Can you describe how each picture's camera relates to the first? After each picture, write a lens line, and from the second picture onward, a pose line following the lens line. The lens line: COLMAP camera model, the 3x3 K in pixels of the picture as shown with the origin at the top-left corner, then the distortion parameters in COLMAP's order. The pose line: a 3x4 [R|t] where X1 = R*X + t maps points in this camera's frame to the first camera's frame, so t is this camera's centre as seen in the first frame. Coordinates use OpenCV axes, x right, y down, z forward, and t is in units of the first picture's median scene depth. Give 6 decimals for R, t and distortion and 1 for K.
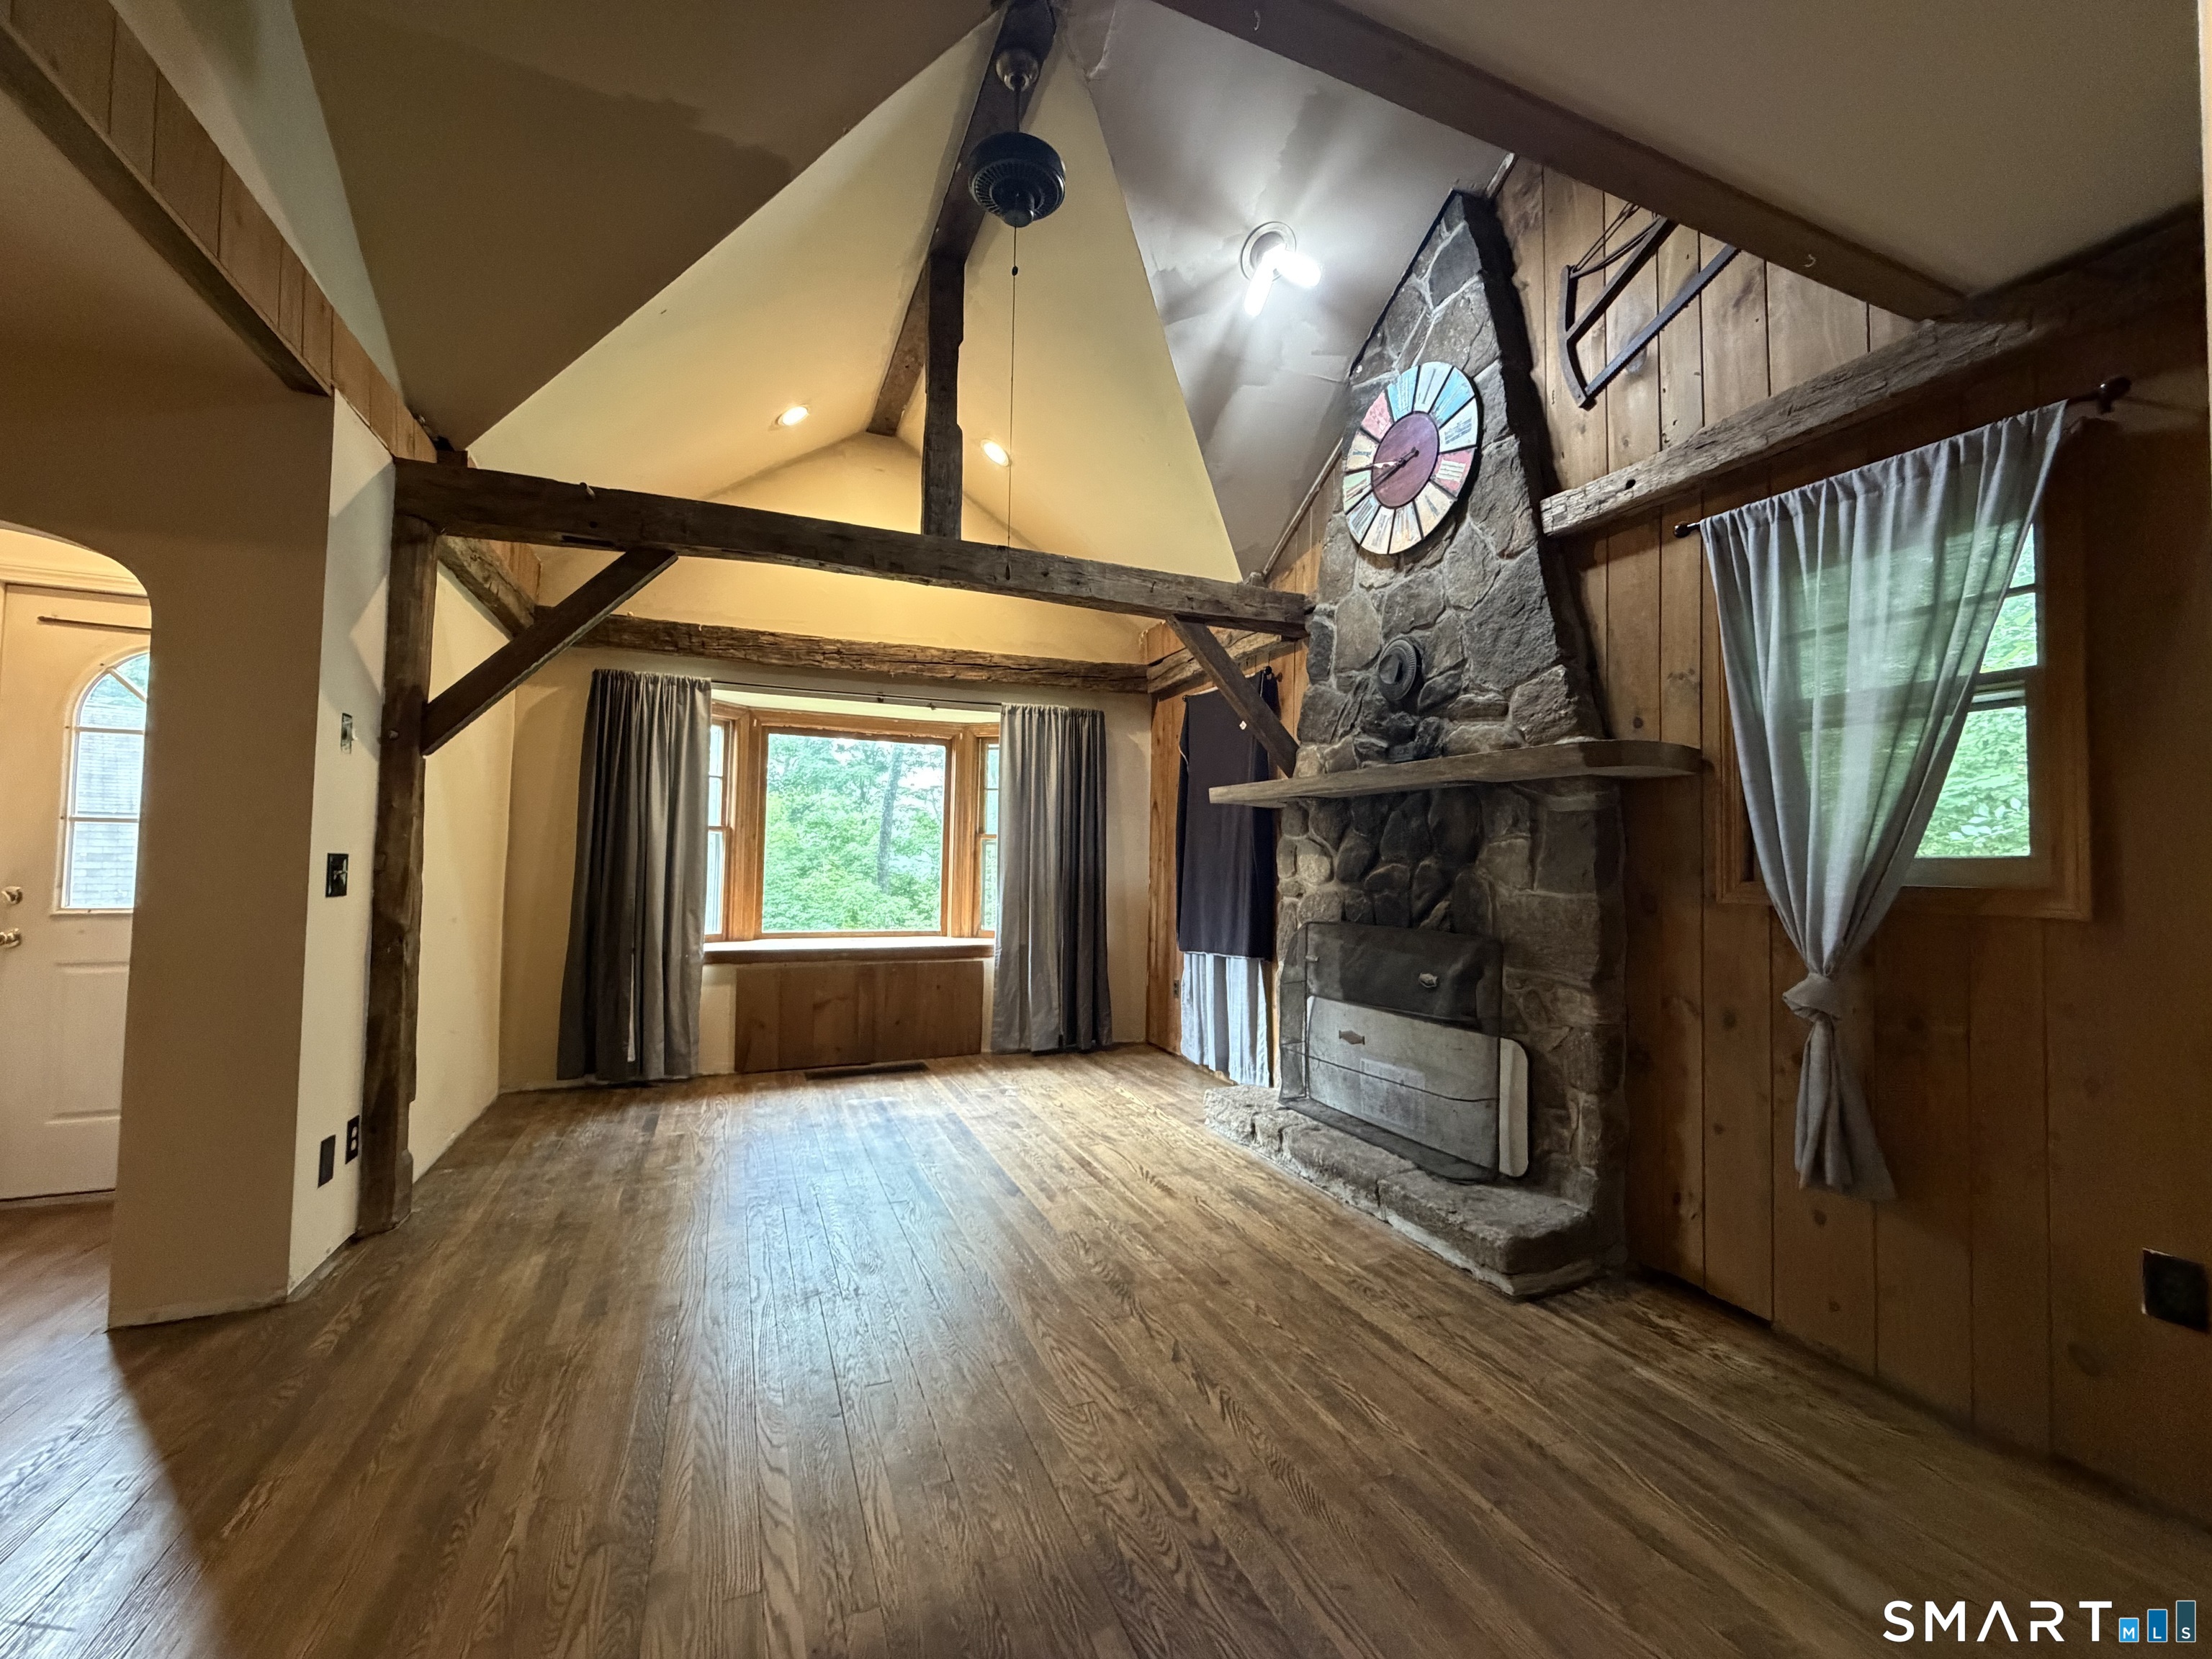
lens RADIAL K [[883.1, 0, 1097.0], [0, 883.1, 829.4], [0, 0, 1]] dist [-0.000471, 0.000307]
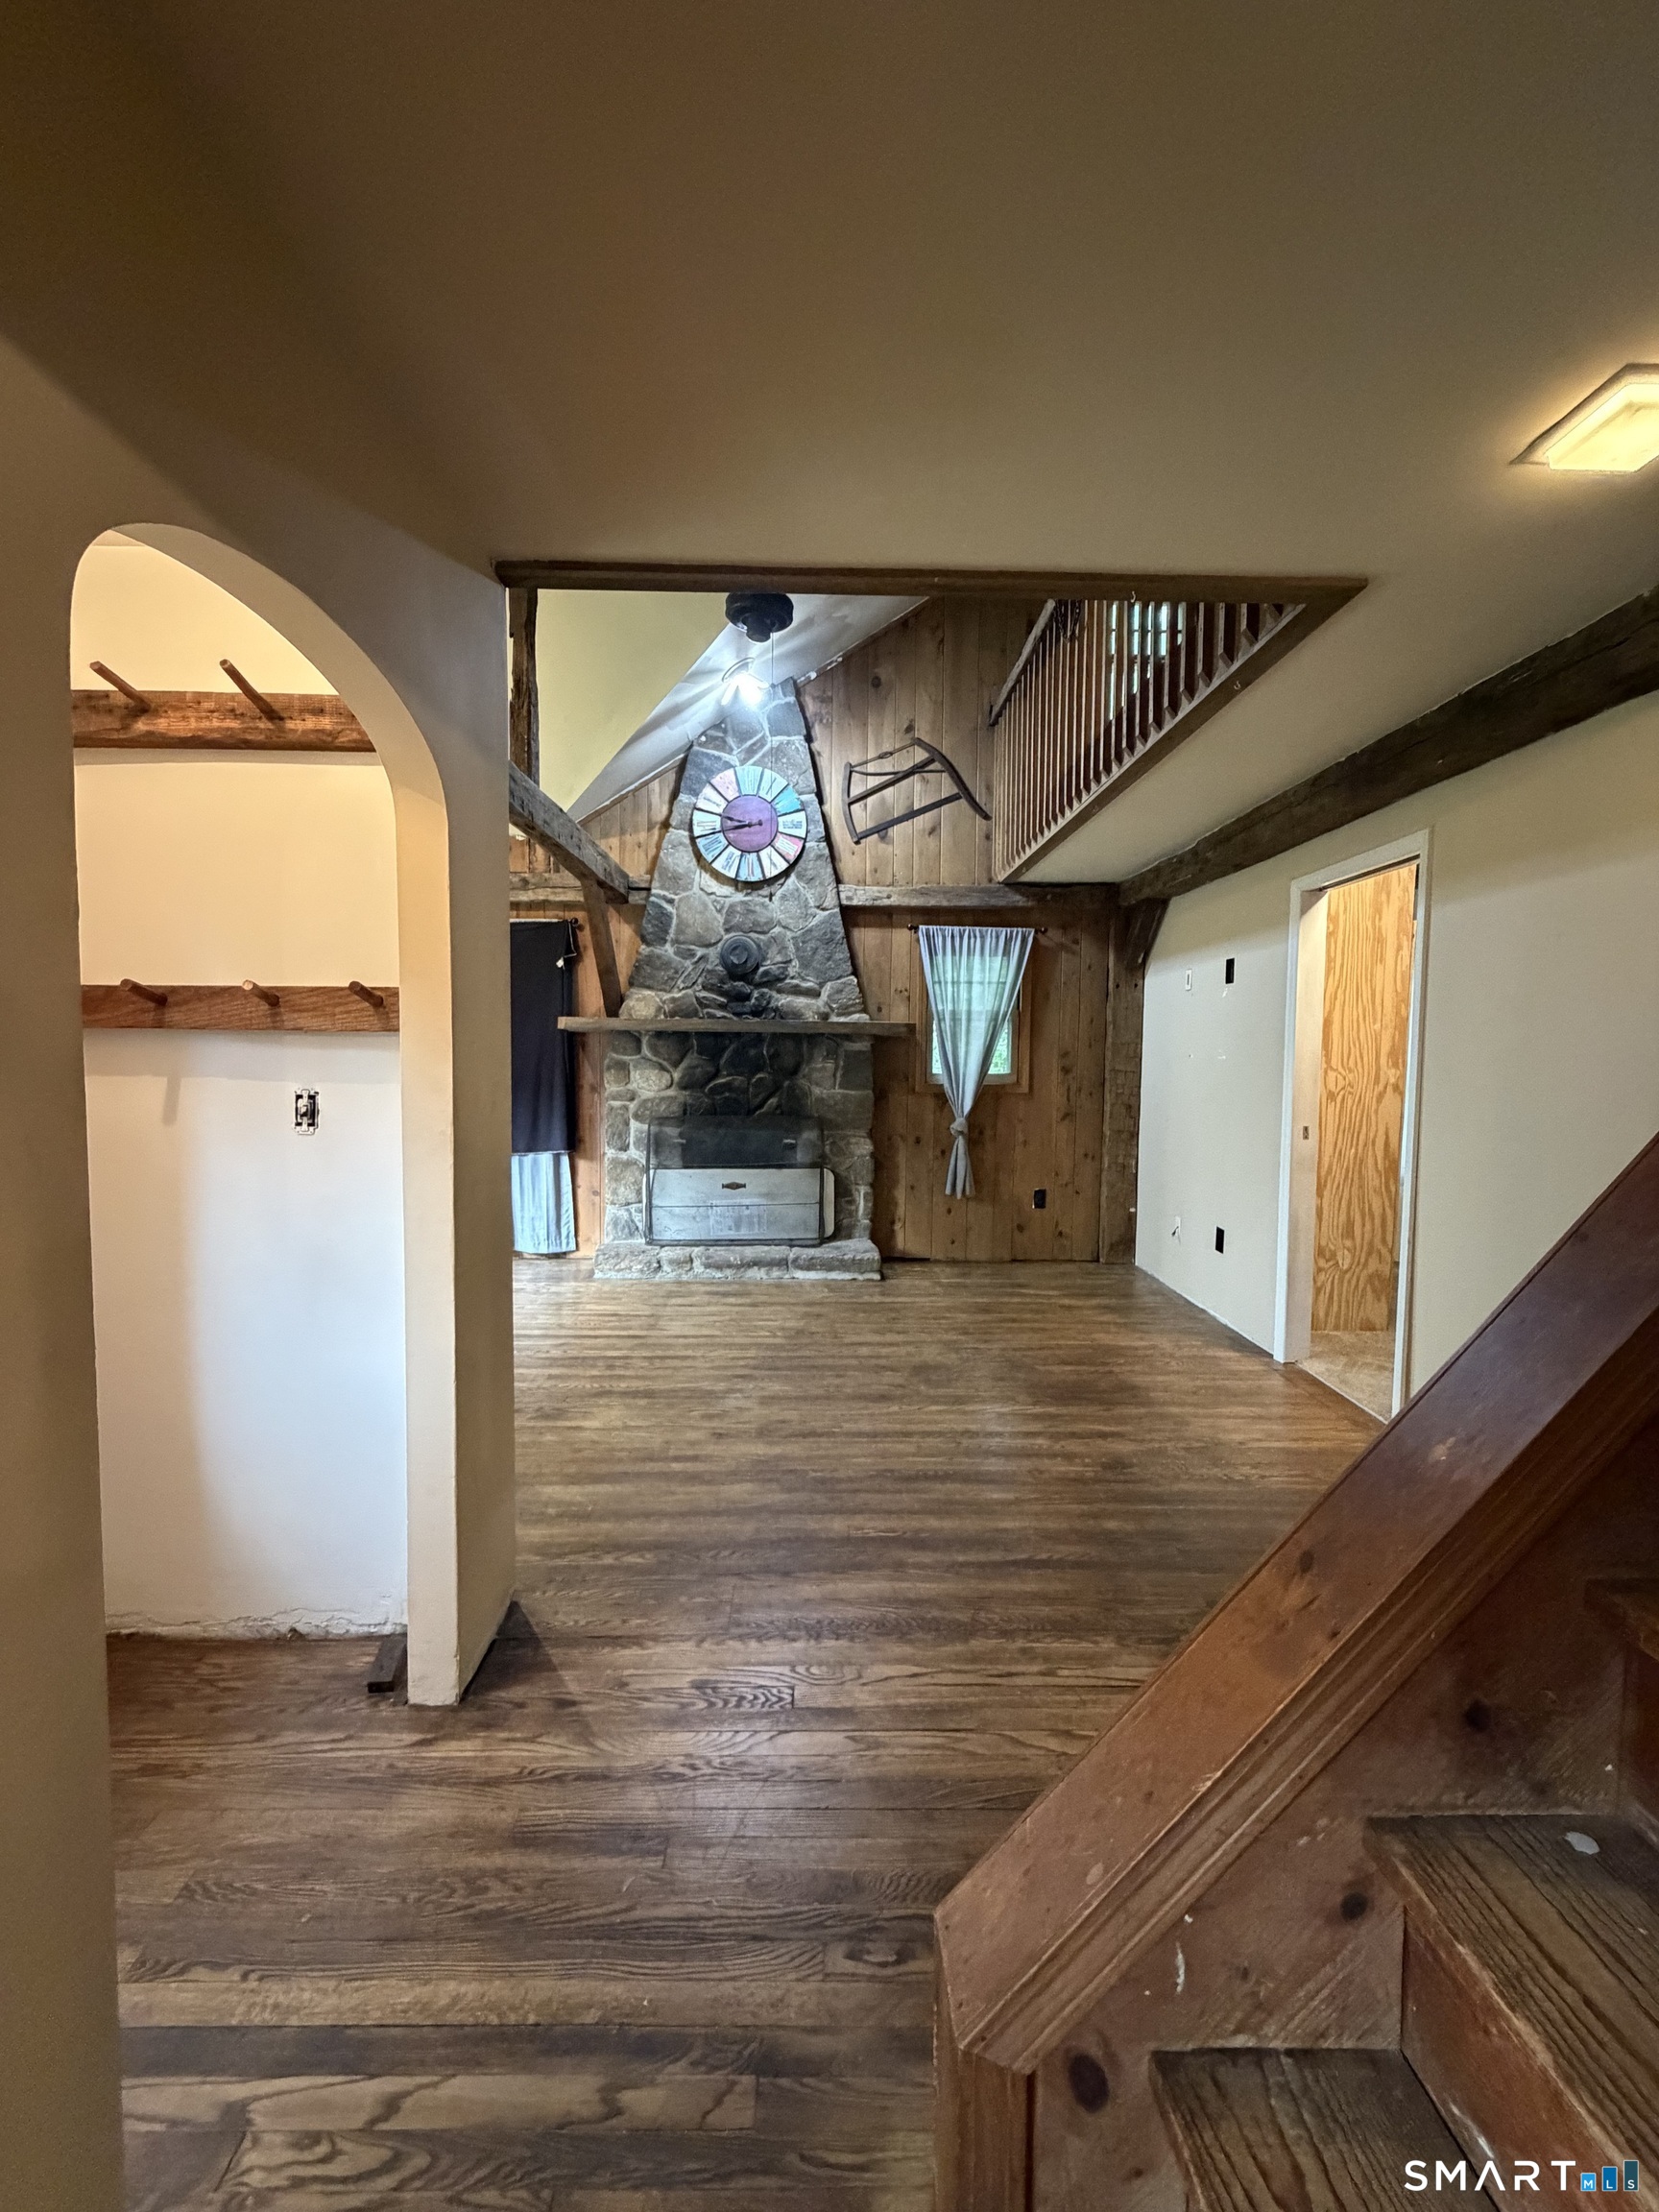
lens RADIAL K [[883.1, 0, 831.8], [0, 883.1, 1101.8], [0, 0, 1]] dist [-0.000471, 0.000307]
pose [[0.362266, -0.061391, 0.930051, -1.094846], [-0.036933, 0.996099, 0.080136, -0.050590], [-0.931343, -0.063380, 0.358586, 0.257163]]
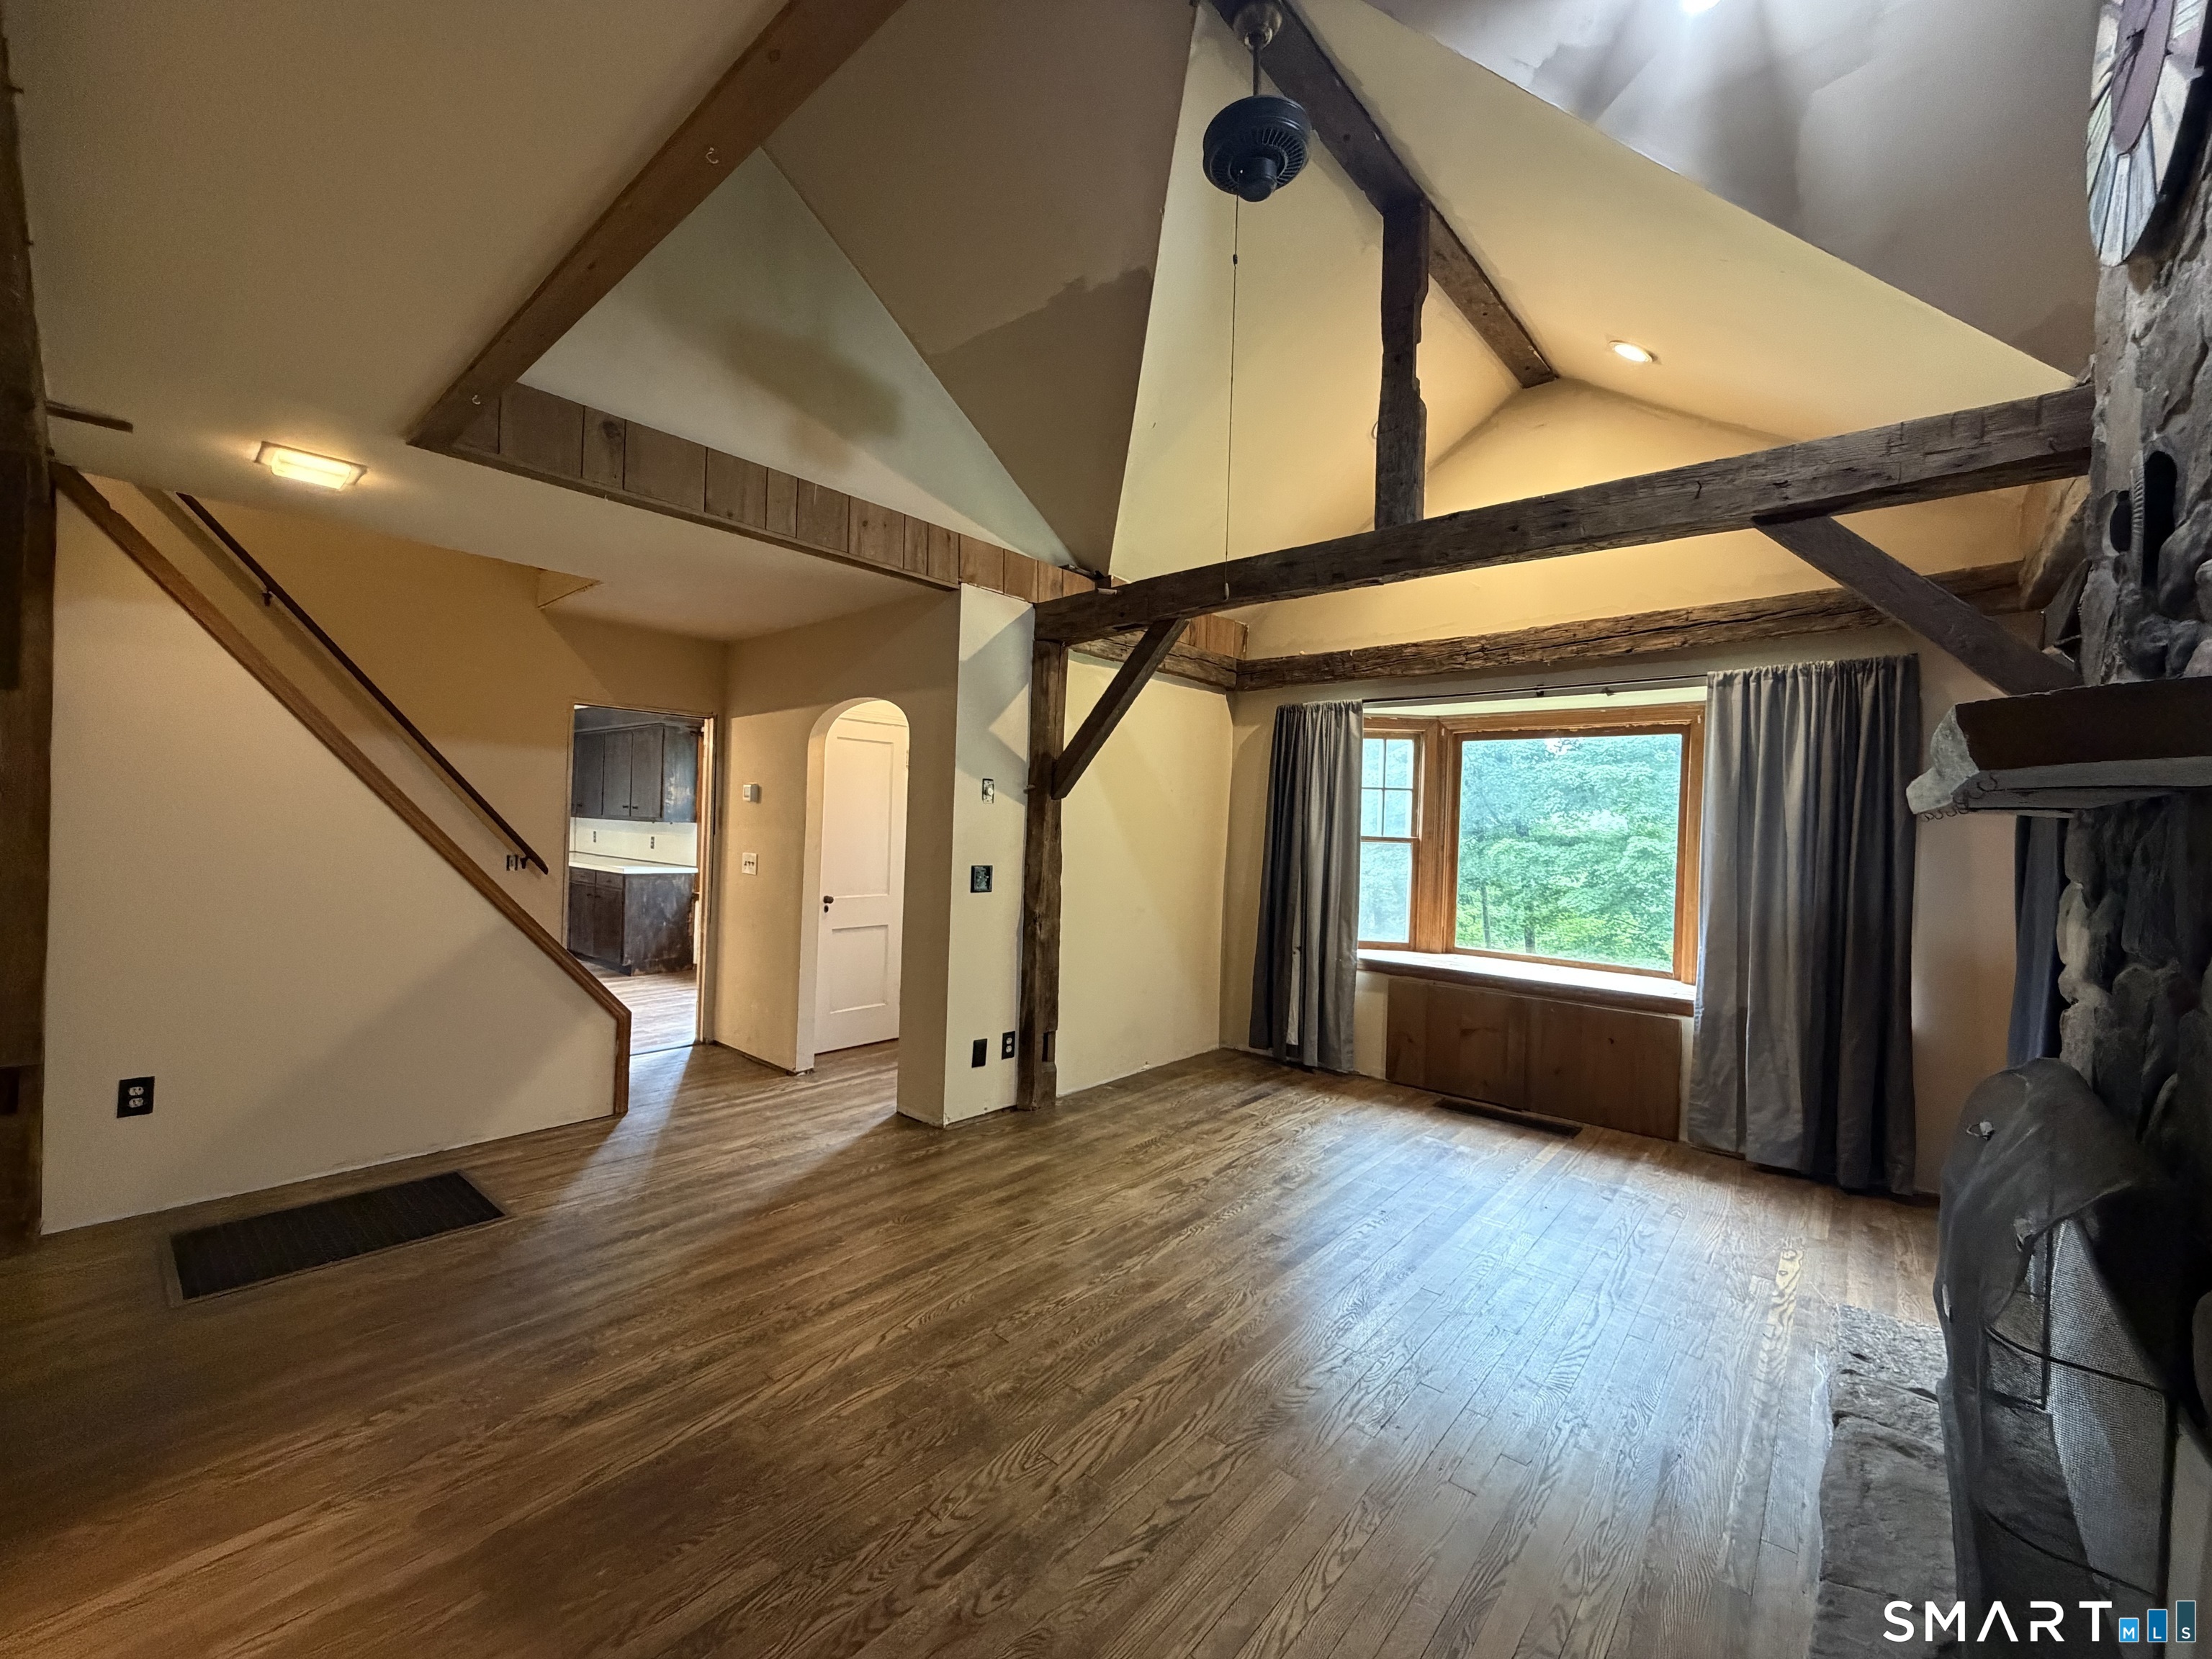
lens RADIAL K [[883.1, 0, 1099.1], [0, 883.1, 829.0], [0, 0, 1]] dist [-0.000471, 0.000307]
pose [[0.445167, 0.001688, -0.895446, 0.501898], [0.008854, 0.999941, 0.006286, -0.035342], [0.895404, -0.010727, 0.445126, 0.344334]]
